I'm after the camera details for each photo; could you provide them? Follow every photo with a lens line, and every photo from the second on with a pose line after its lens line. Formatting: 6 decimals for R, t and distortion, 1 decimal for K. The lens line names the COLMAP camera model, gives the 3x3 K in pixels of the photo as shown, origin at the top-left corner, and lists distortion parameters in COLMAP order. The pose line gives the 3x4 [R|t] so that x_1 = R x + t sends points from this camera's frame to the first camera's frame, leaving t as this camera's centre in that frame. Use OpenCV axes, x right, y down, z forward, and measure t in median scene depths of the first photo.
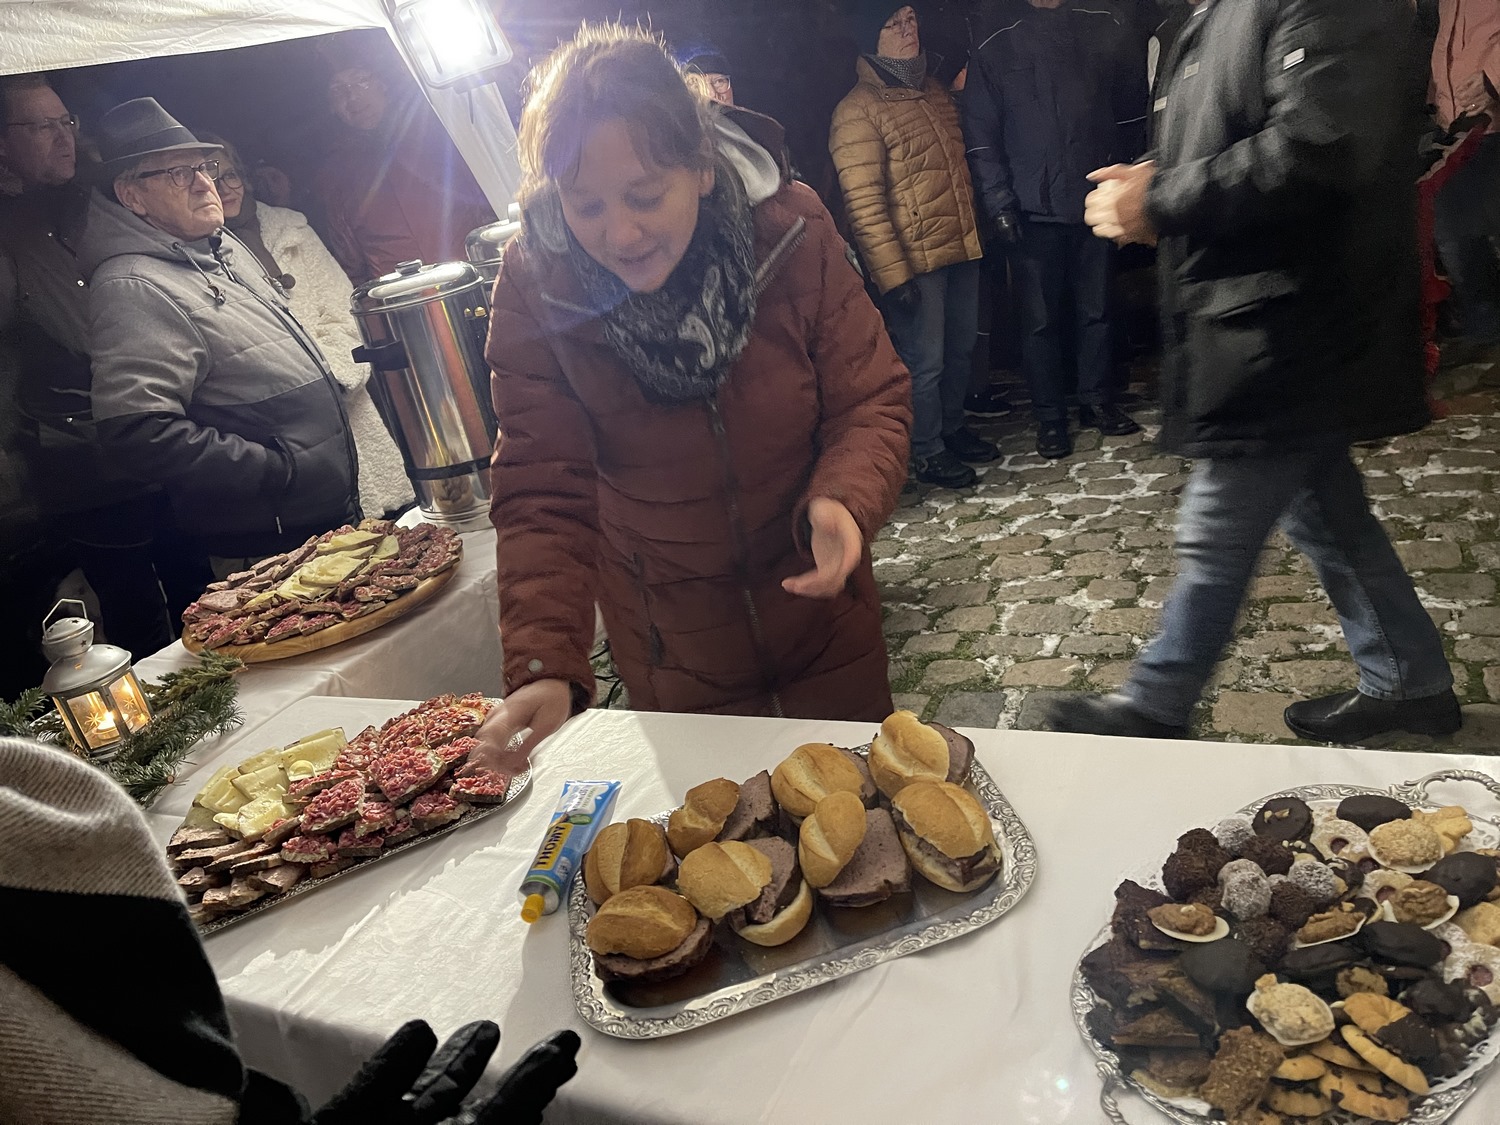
lens RADIAL K [[1134.6, 0, 745.0], [0, 1134.6, 559.4], [0, 0, 1]] dist [-0.002058, 0.009575]
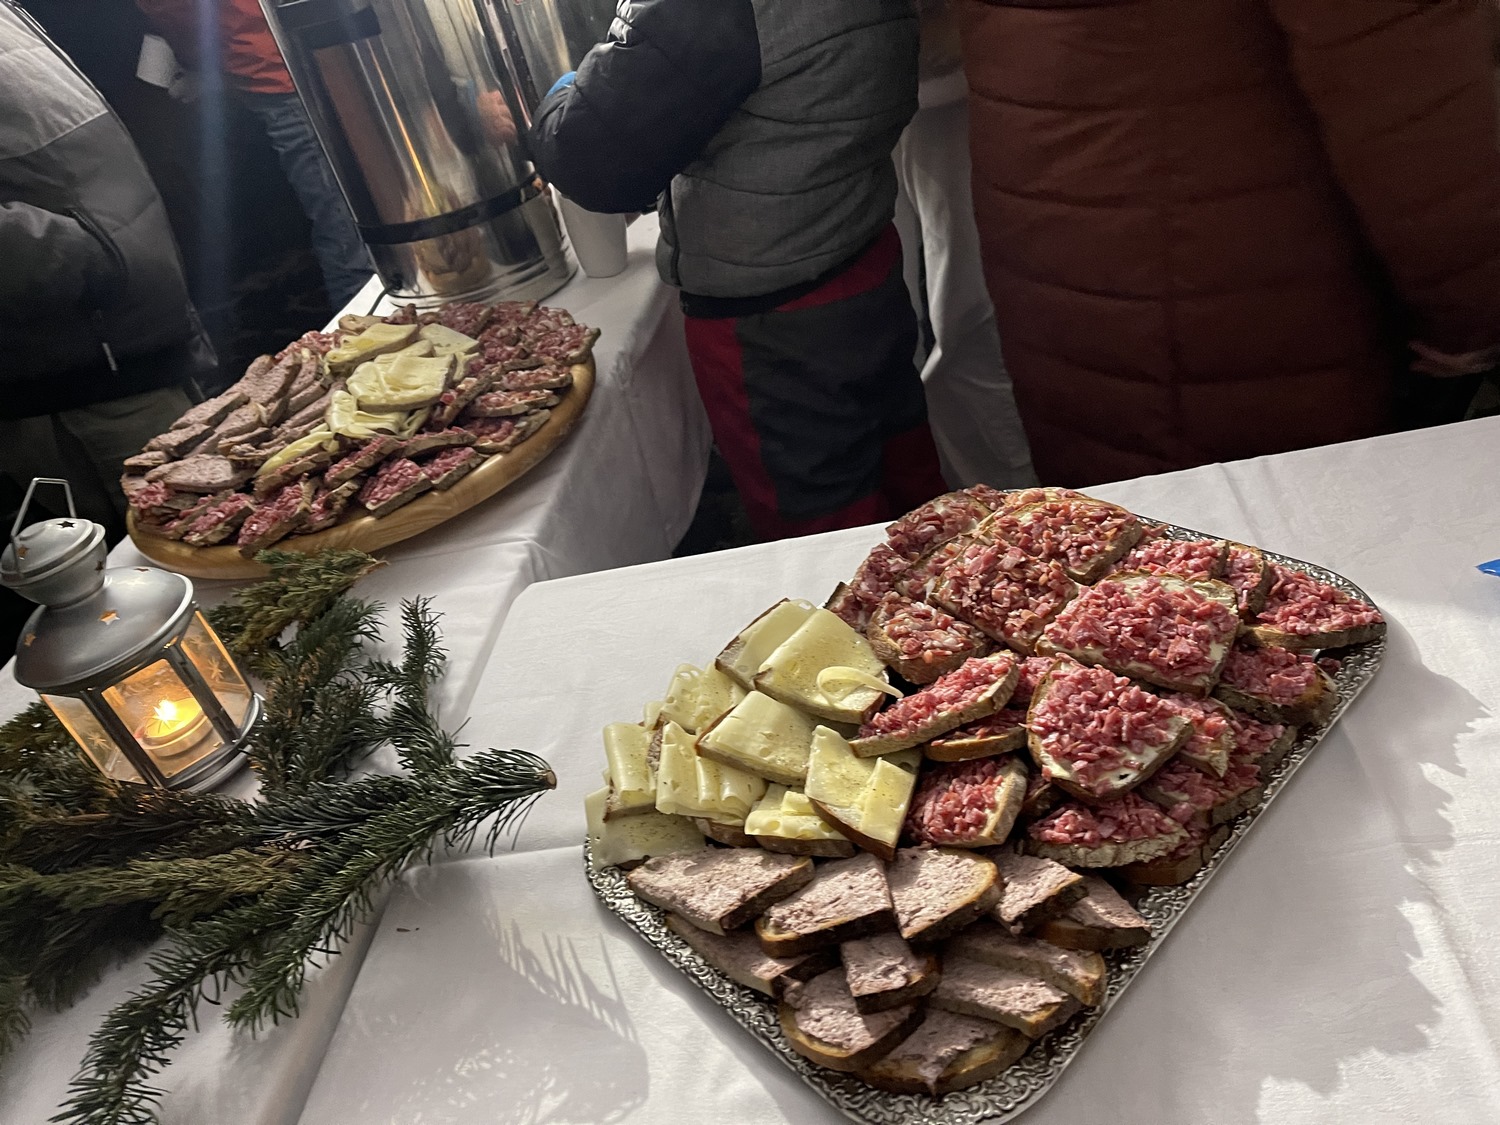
lens RADIAL K [[1134.6, 0, 754.7], [0, 1134.6, 563.0], [0, 0, 1]] dist [-0.002058, 0.009575]
pose [[0.923860, -0.215182, 0.316513, -0.406956], [0.169093, 0.971378, 0.166833, 0.033541], [-0.343353, -0.100610, 0.933802, 0.406710]]
